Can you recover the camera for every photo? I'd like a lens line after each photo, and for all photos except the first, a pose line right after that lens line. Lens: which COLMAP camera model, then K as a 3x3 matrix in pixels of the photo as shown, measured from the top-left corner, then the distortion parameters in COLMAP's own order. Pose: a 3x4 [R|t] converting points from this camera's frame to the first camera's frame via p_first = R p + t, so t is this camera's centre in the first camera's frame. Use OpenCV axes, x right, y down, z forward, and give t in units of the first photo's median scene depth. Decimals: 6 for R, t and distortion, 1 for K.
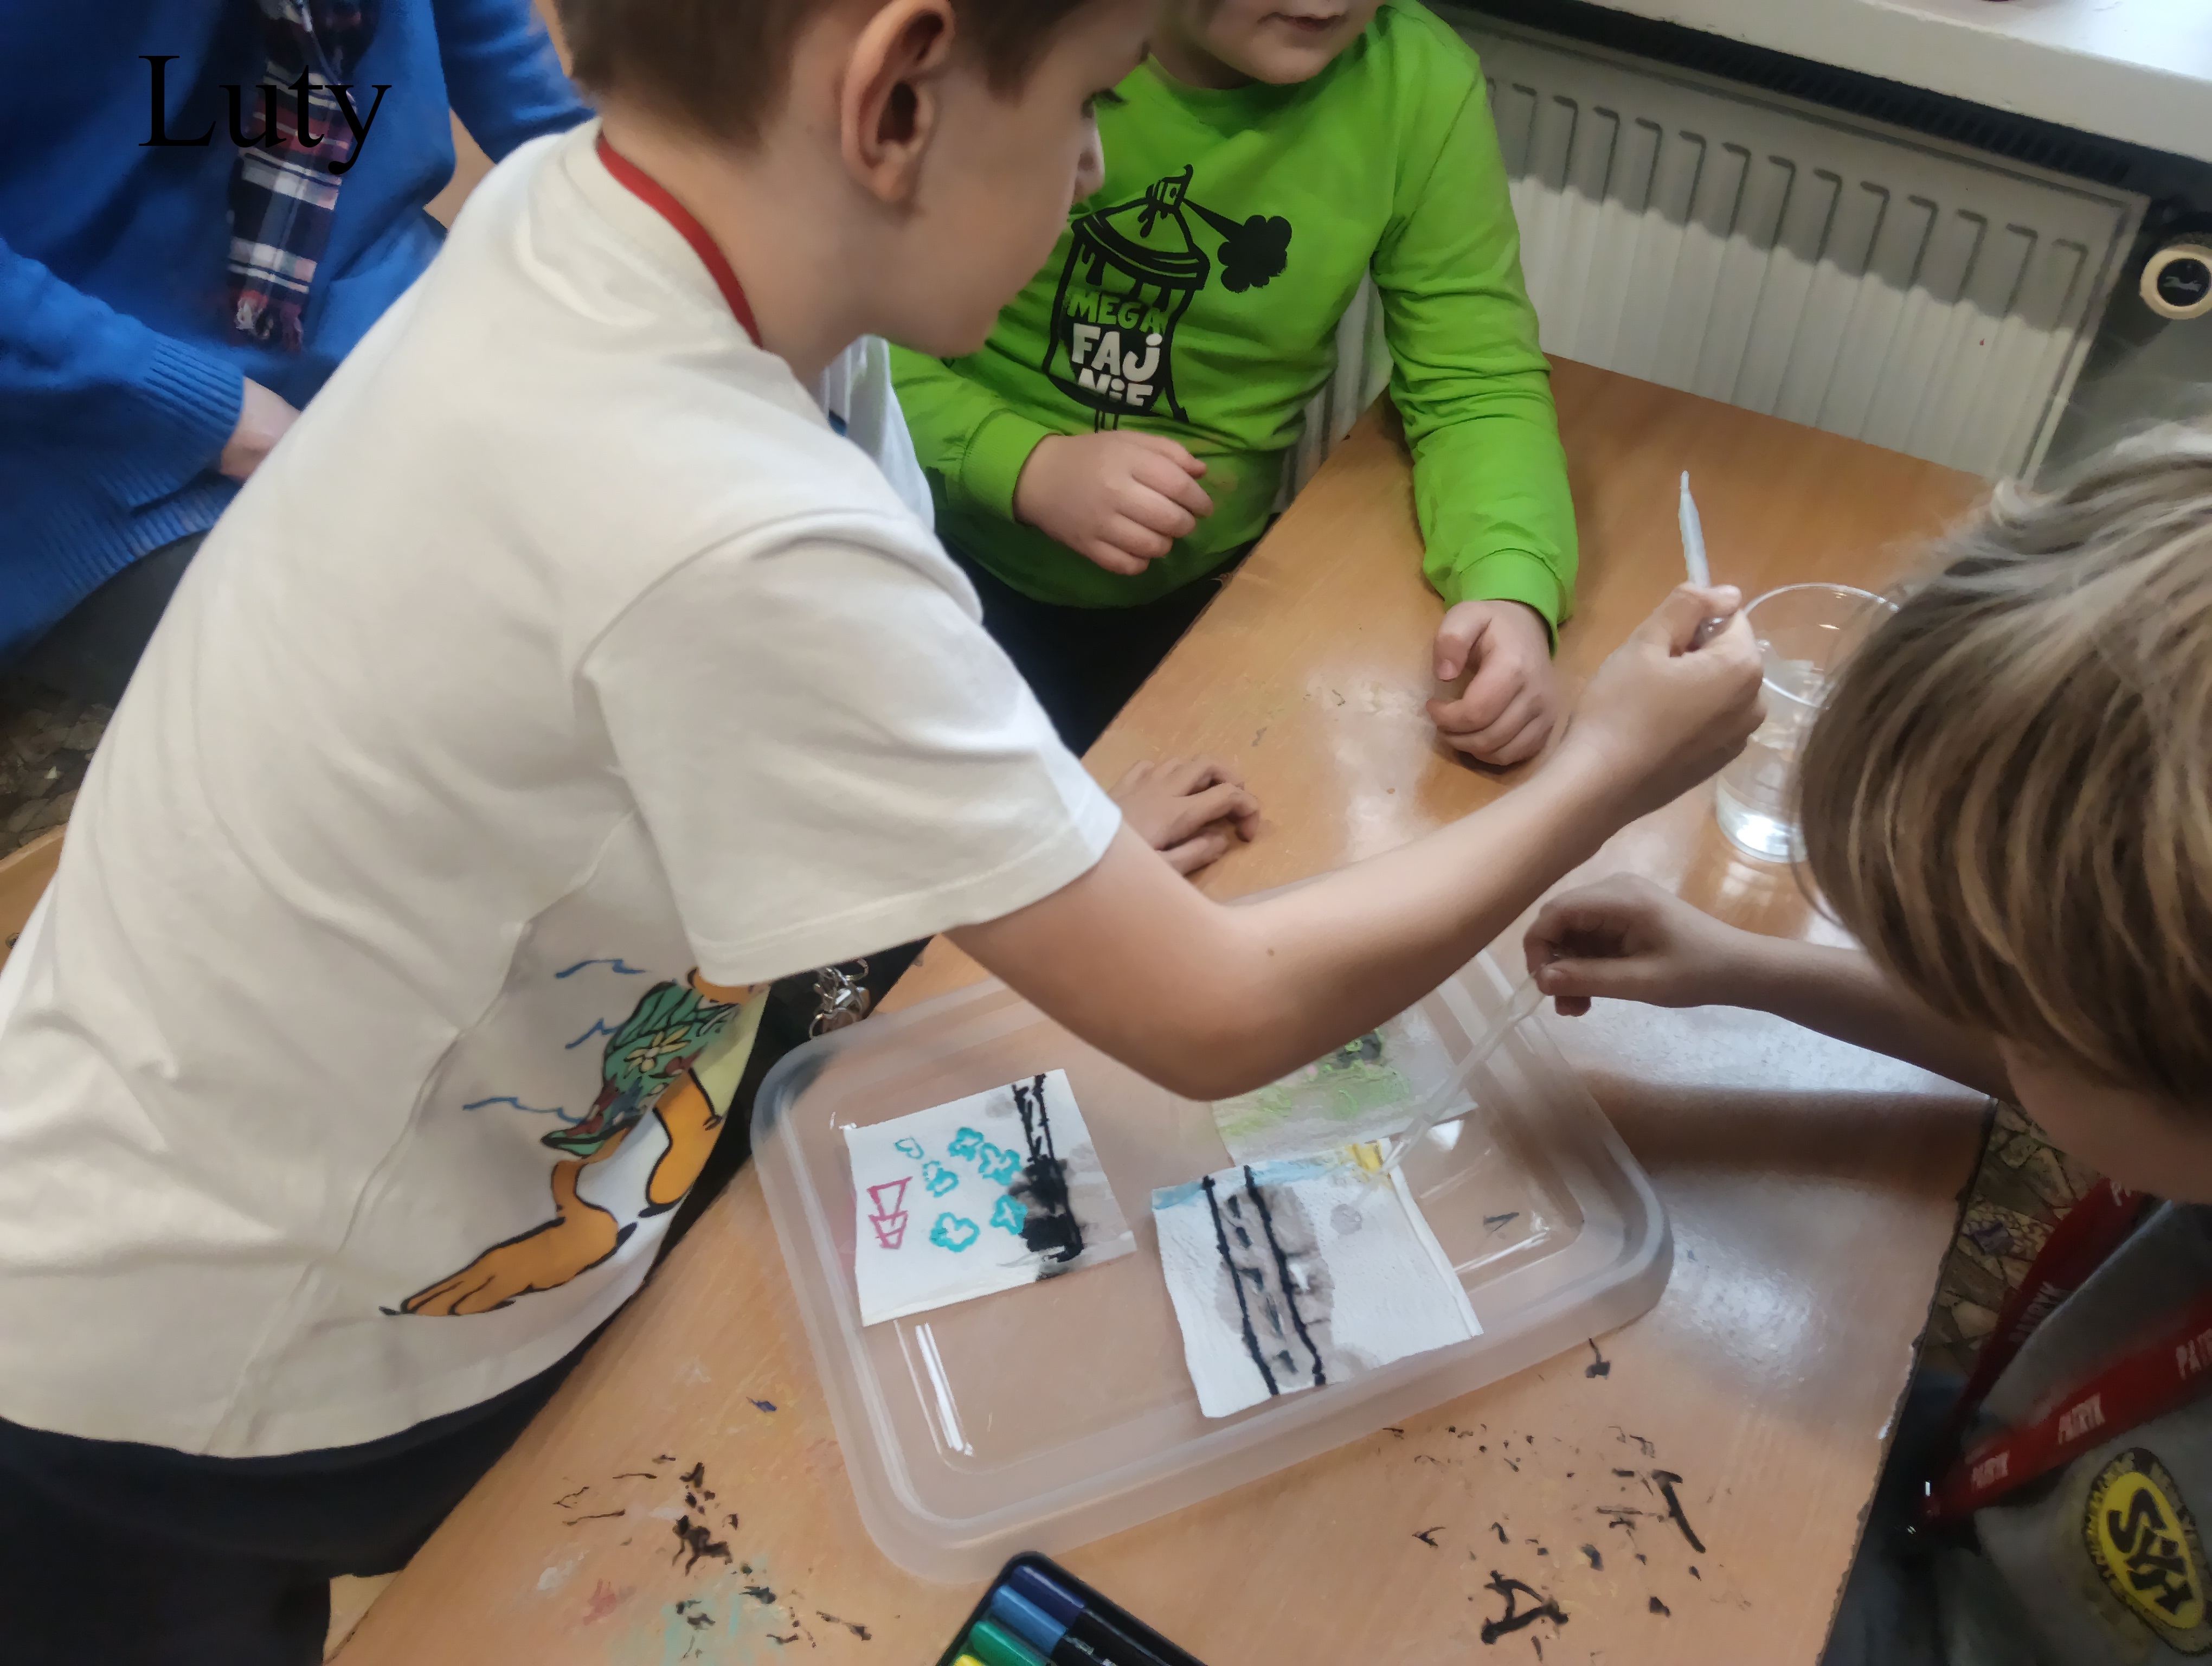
lens RADIAL K [[1734.6, 0, 1106.0], [0, 1734.6, 833.0], [0, 0, 1]] dist [-0.008372, -0.009126]
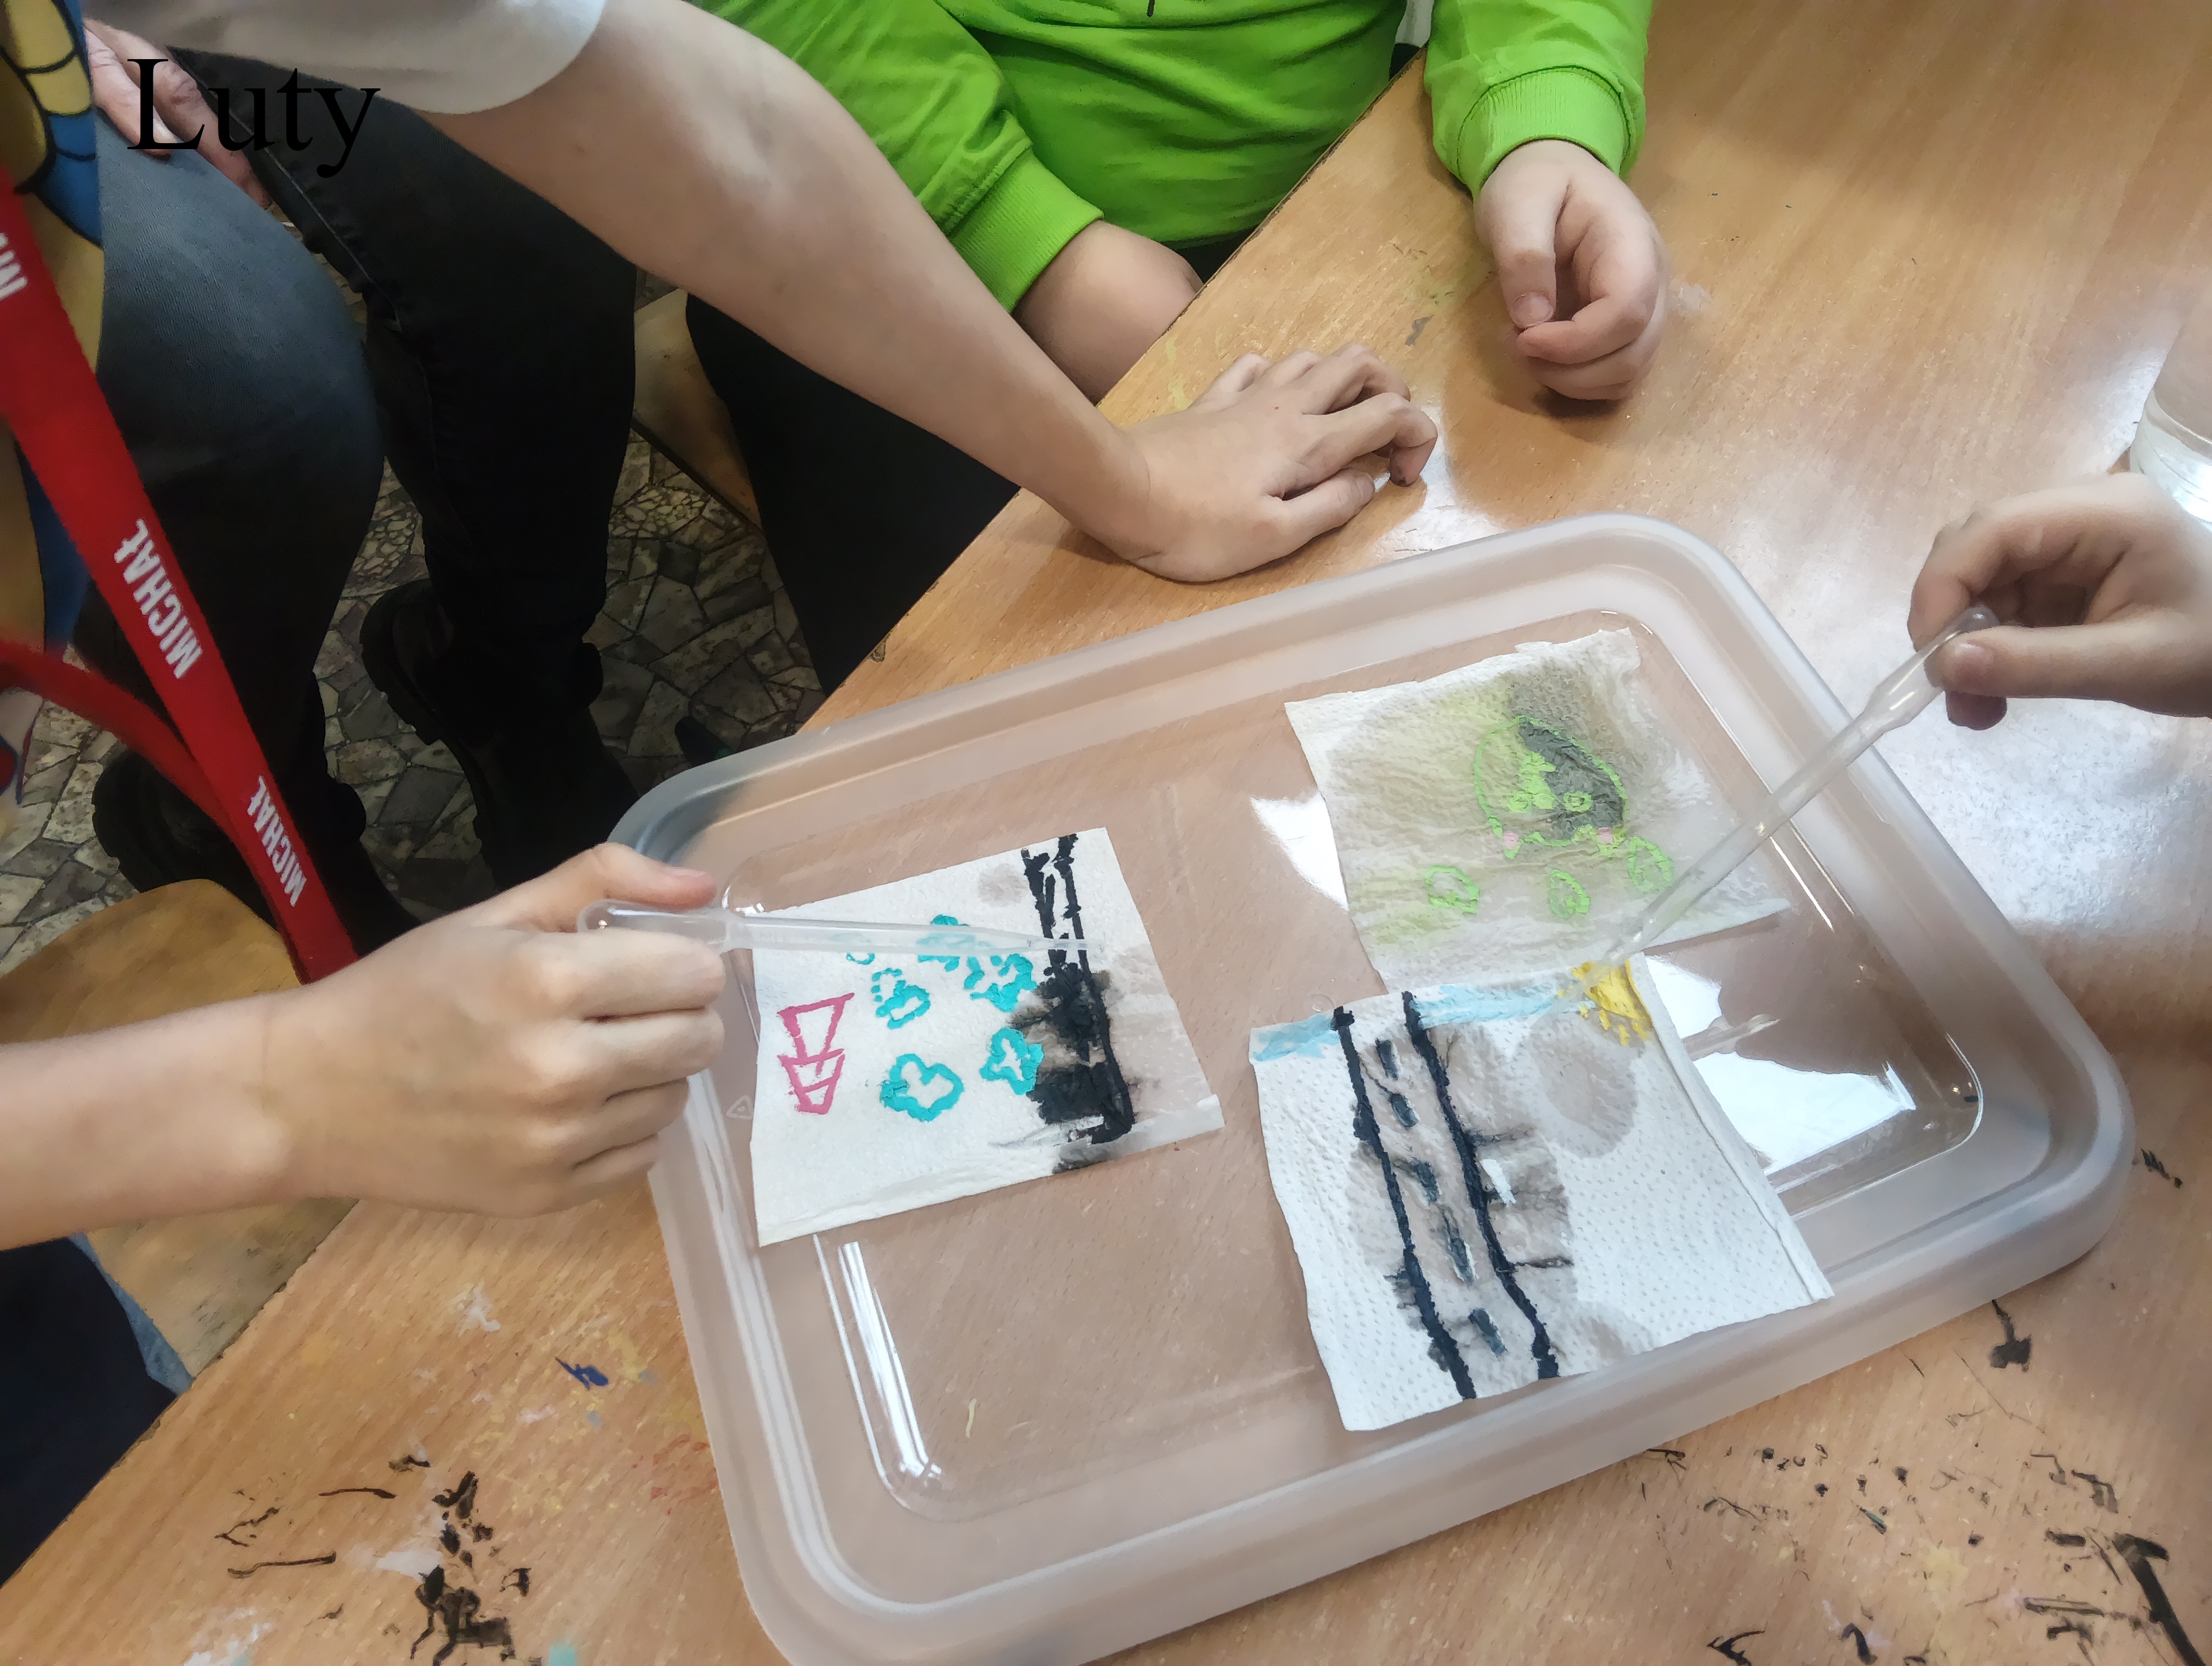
lens RADIAL K [[1746.0, 0, 1106.0], [0, 1746.0, 833.0], [0, 0, 1]] dist [-0.060156, 0.005477]
pose [[0.999549, 0.029141, -0.007225, -0.021585], [-0.028062, 0.992347, 0.120249, 0.068640], [0.010673, -0.119992, 0.992717, 0.413648]]
